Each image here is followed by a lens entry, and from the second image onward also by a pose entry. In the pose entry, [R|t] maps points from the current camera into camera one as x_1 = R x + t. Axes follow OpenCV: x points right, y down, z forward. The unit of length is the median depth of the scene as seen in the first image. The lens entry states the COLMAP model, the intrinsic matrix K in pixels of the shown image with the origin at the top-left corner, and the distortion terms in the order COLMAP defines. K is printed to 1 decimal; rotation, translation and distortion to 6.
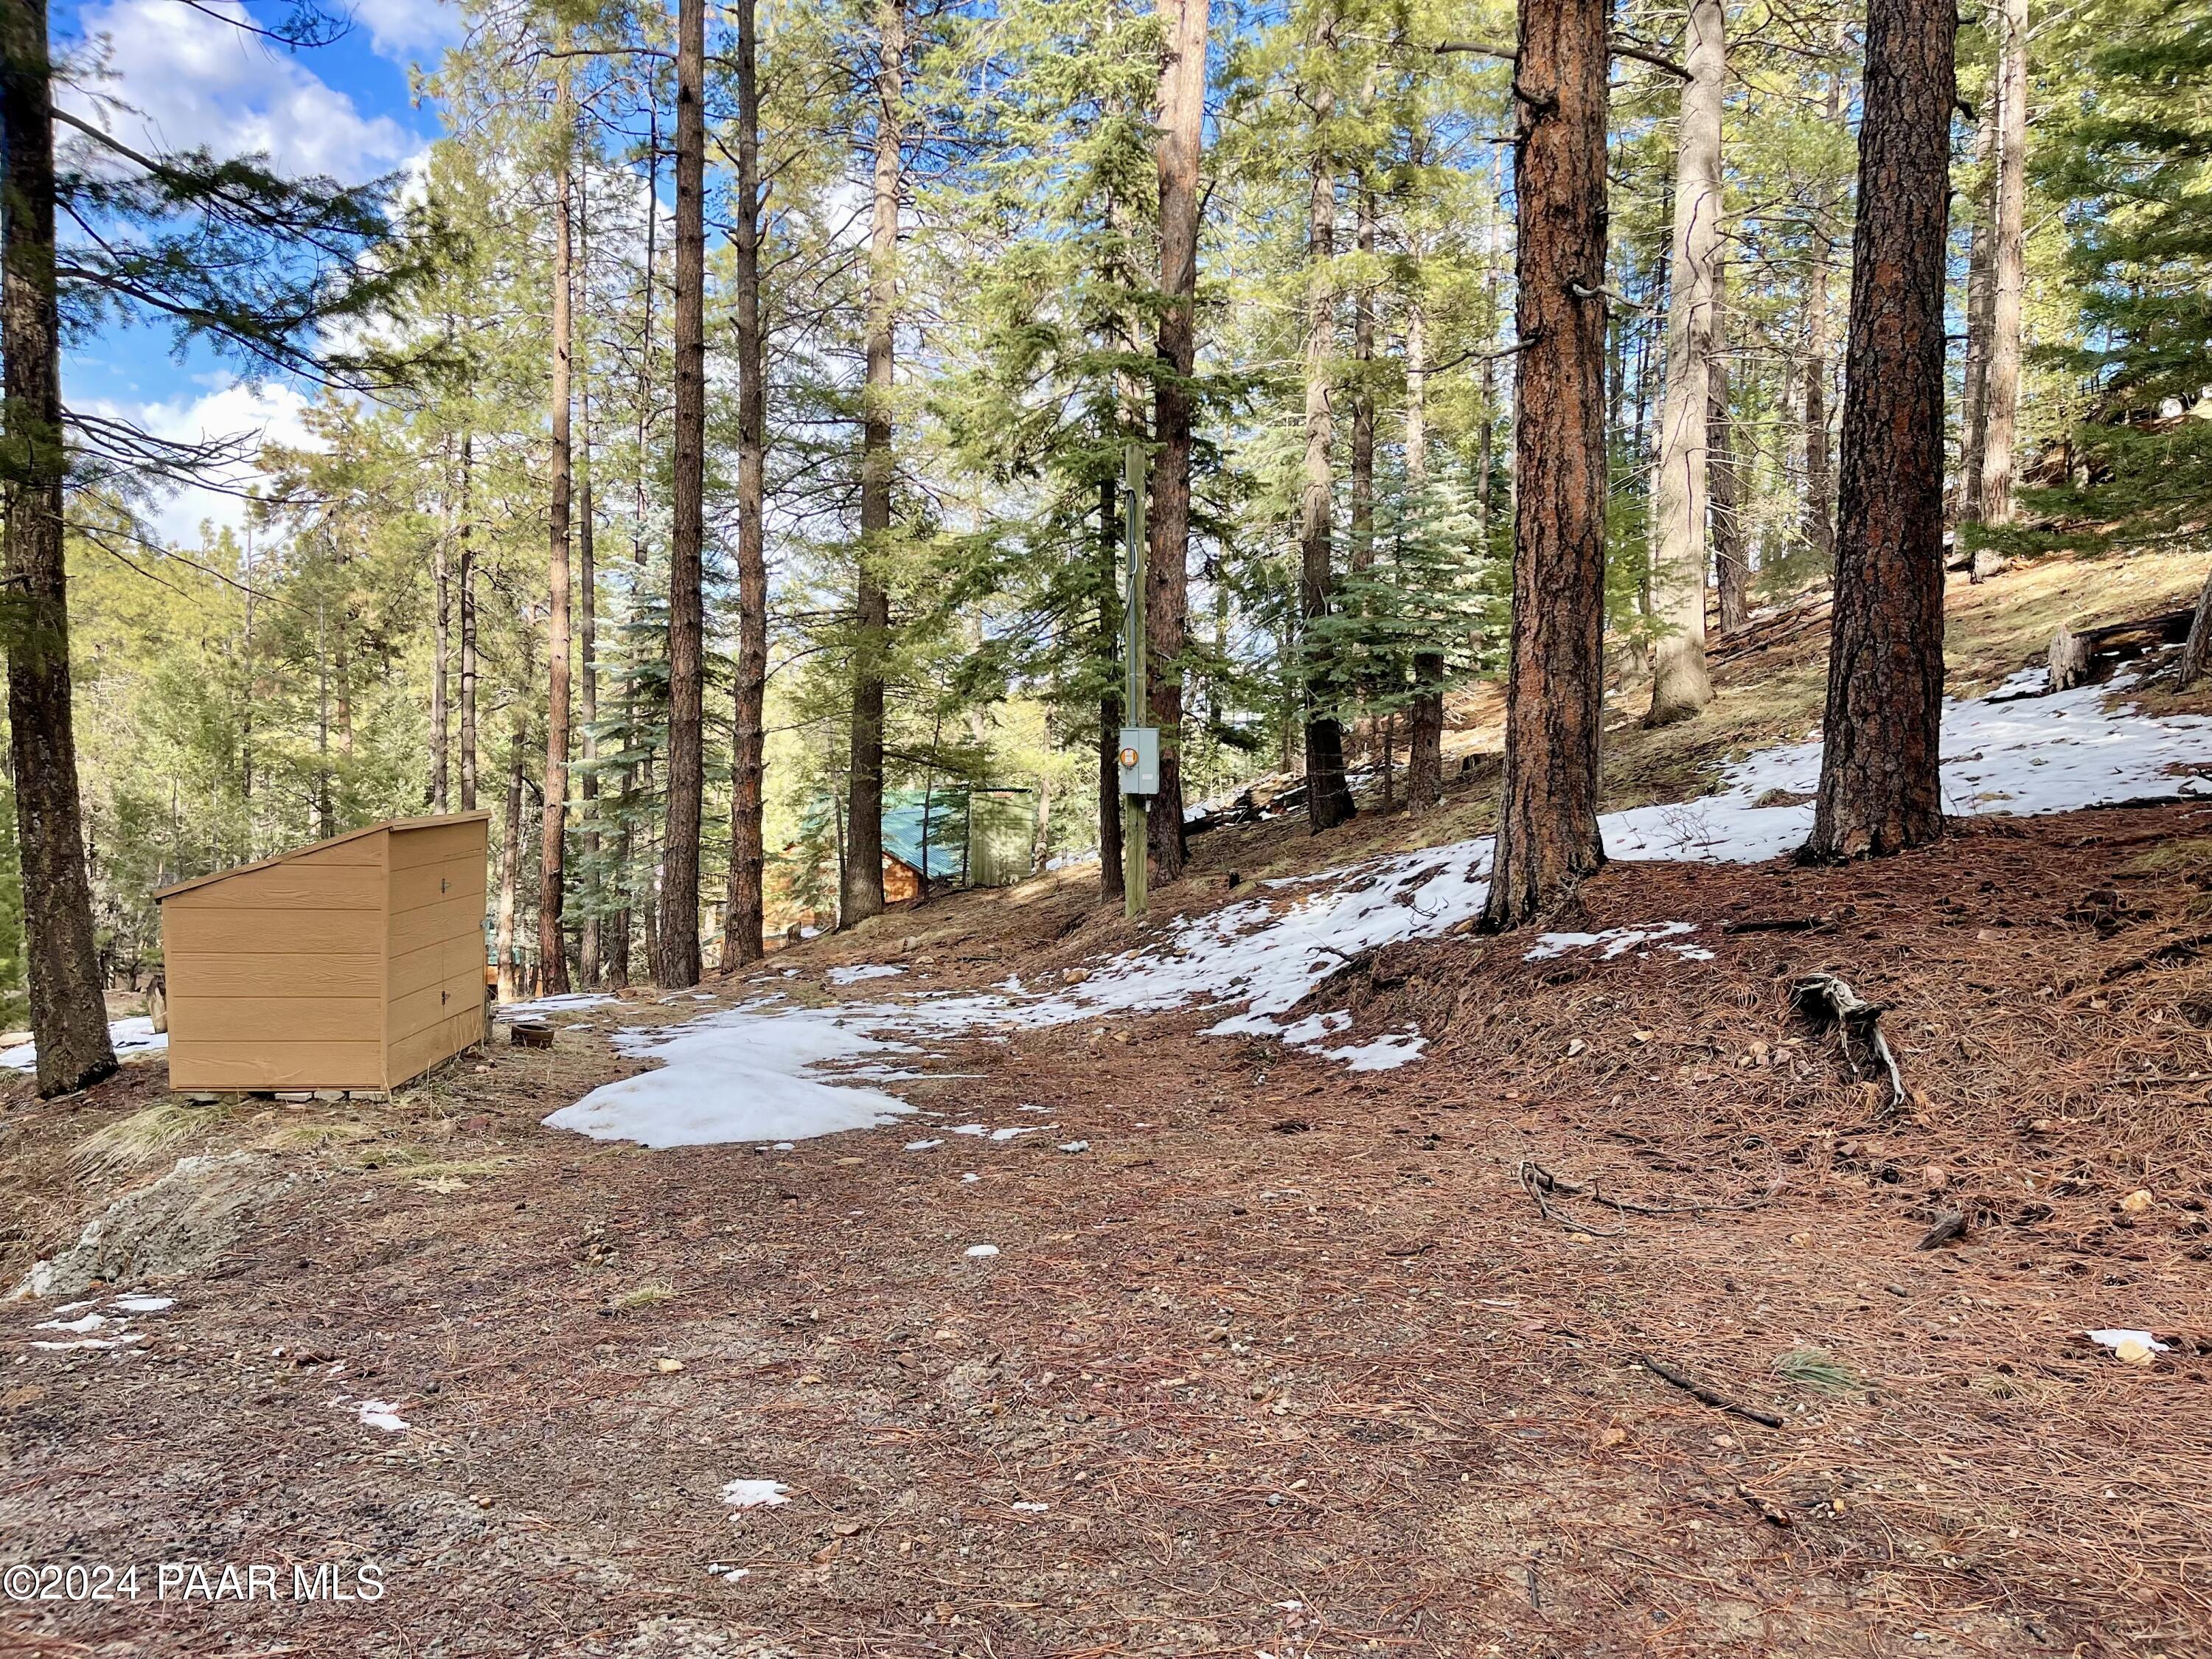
lens RADIAL K [[1624.5, 0, 1106.8], [0, 1624.5, 825.5], [0, 0, 1]] dist [0.007256, -0.004241]
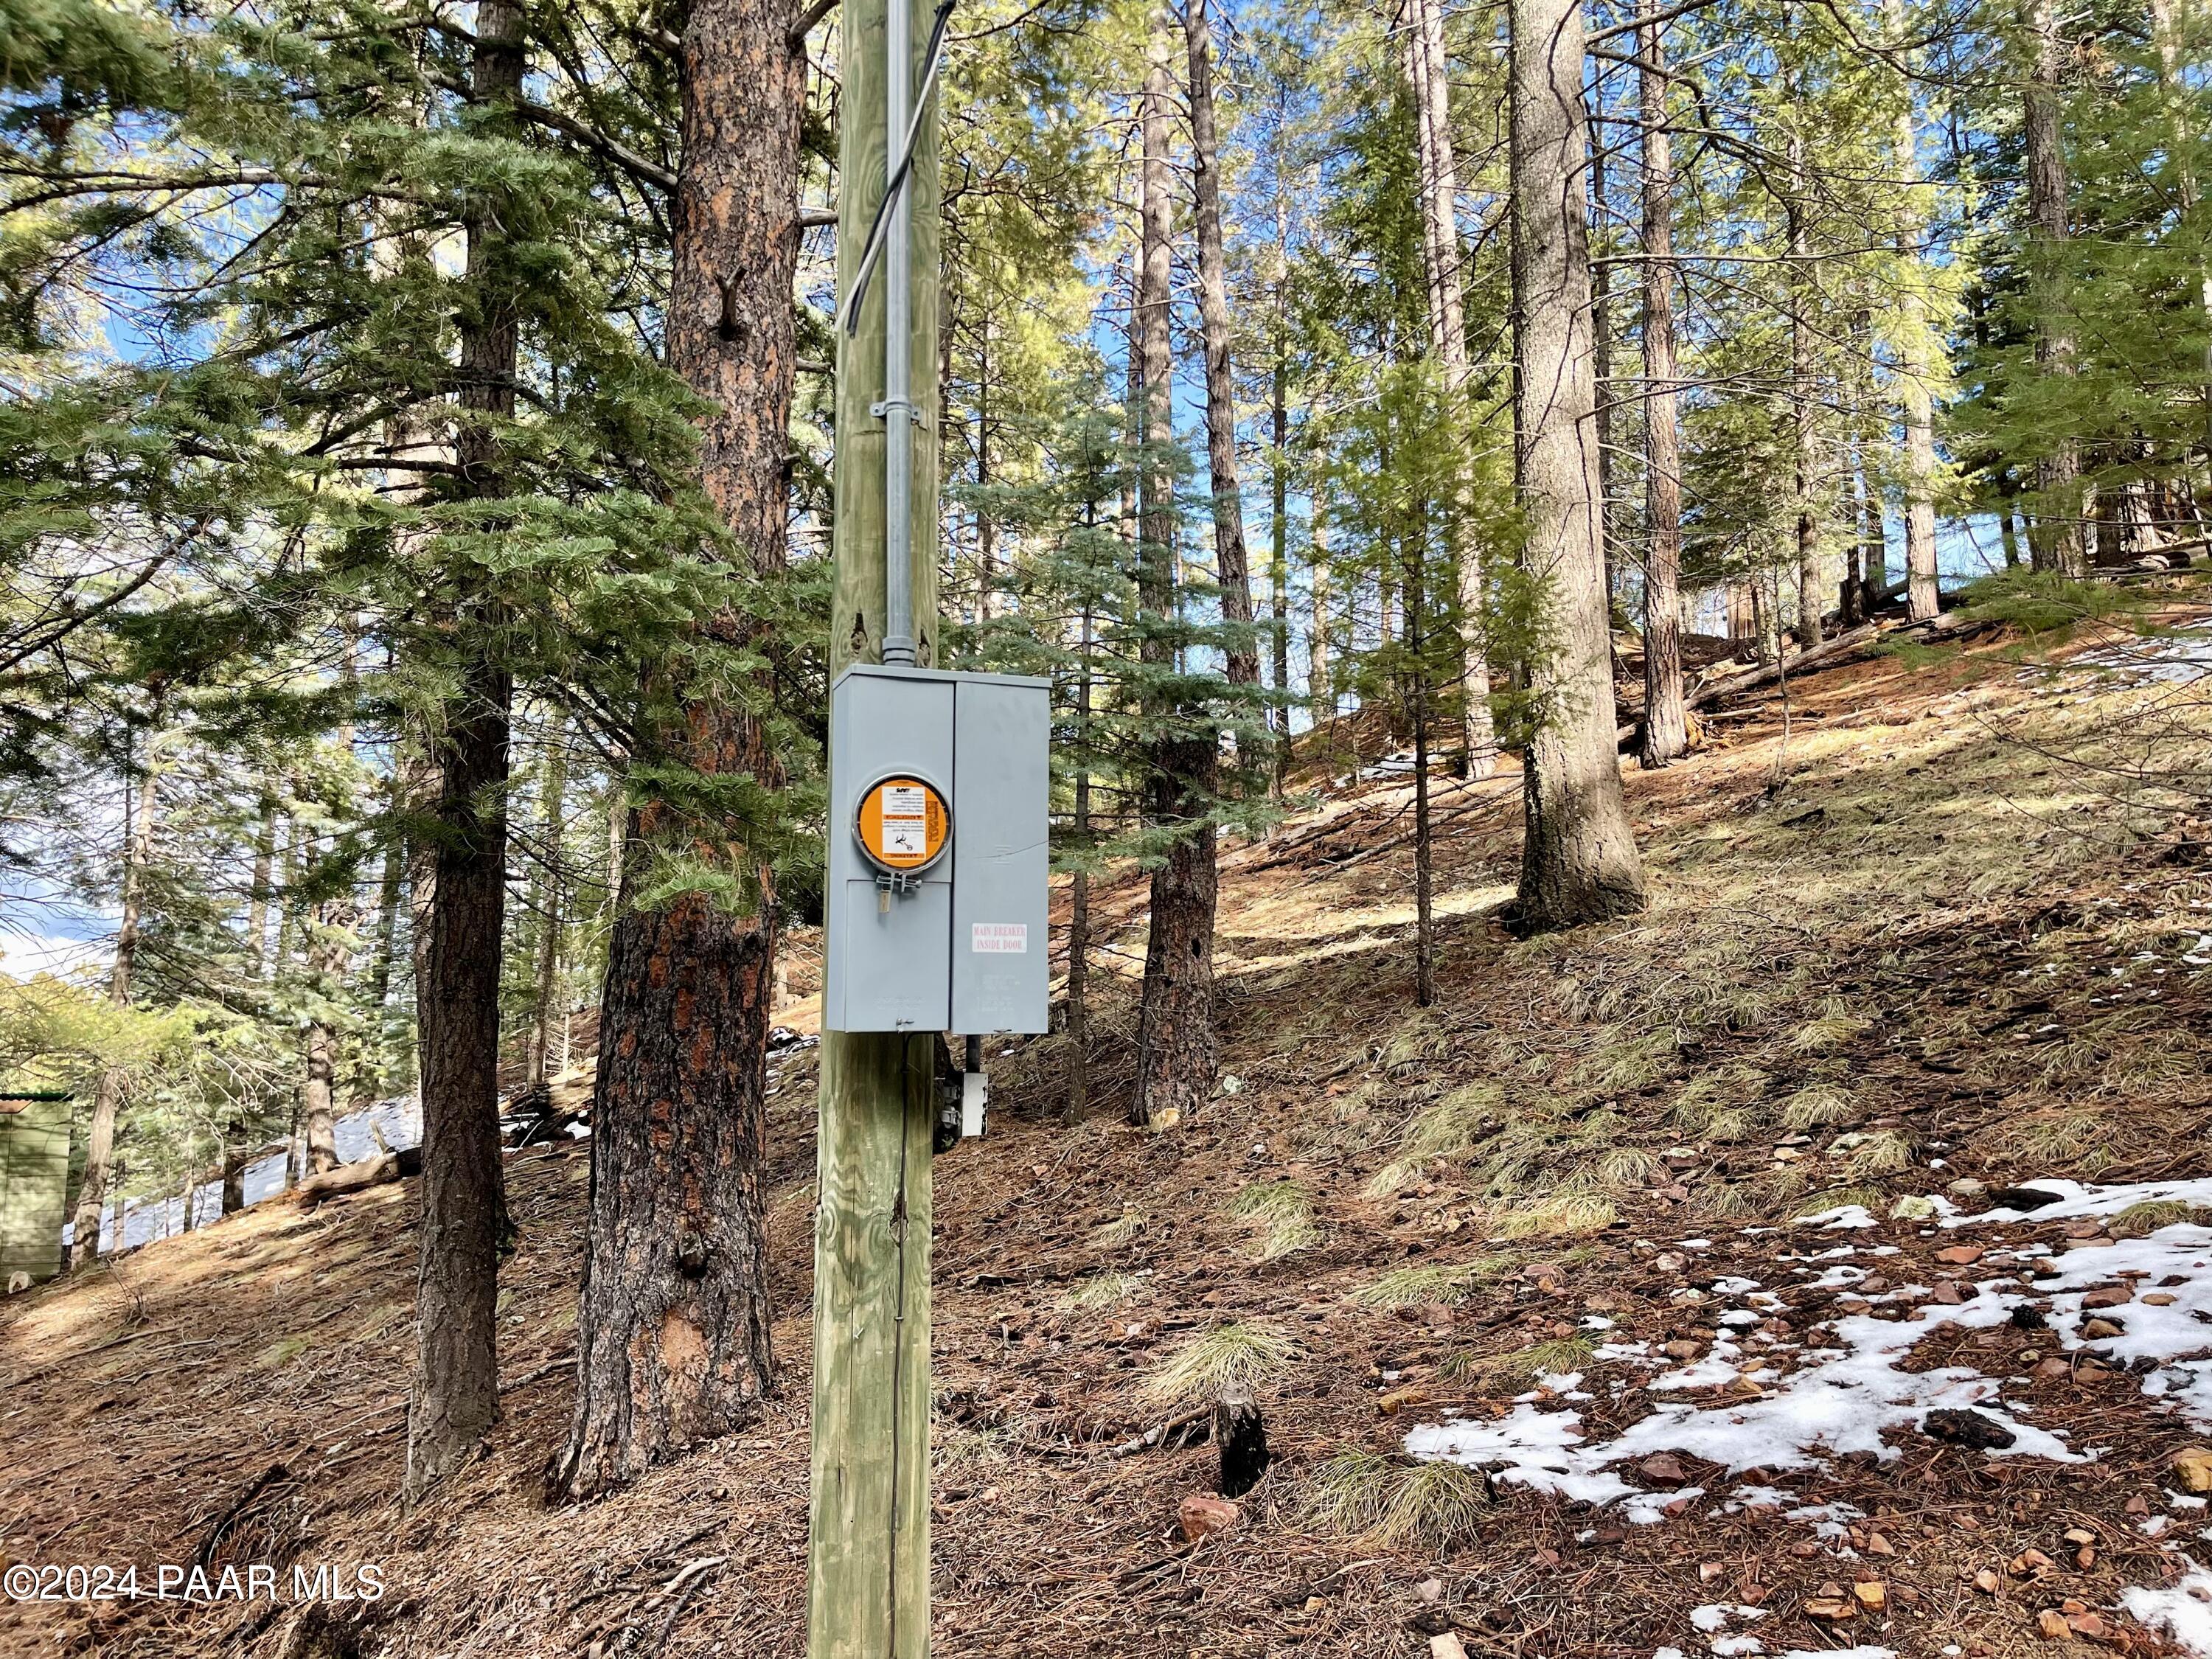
lens RADIAL K [[1624.5, 0, 1102.5], [0, 1624.5, 826.0], [0, 0, 1]] dist [0.007256, -0.004241]
pose [[0.866571, 0.057616, 0.495717, -0.026856], [0.034427, 0.984045, -0.174557, -0.005124], [-0.497865, 0.168332, 0.850761, 0.425969]]
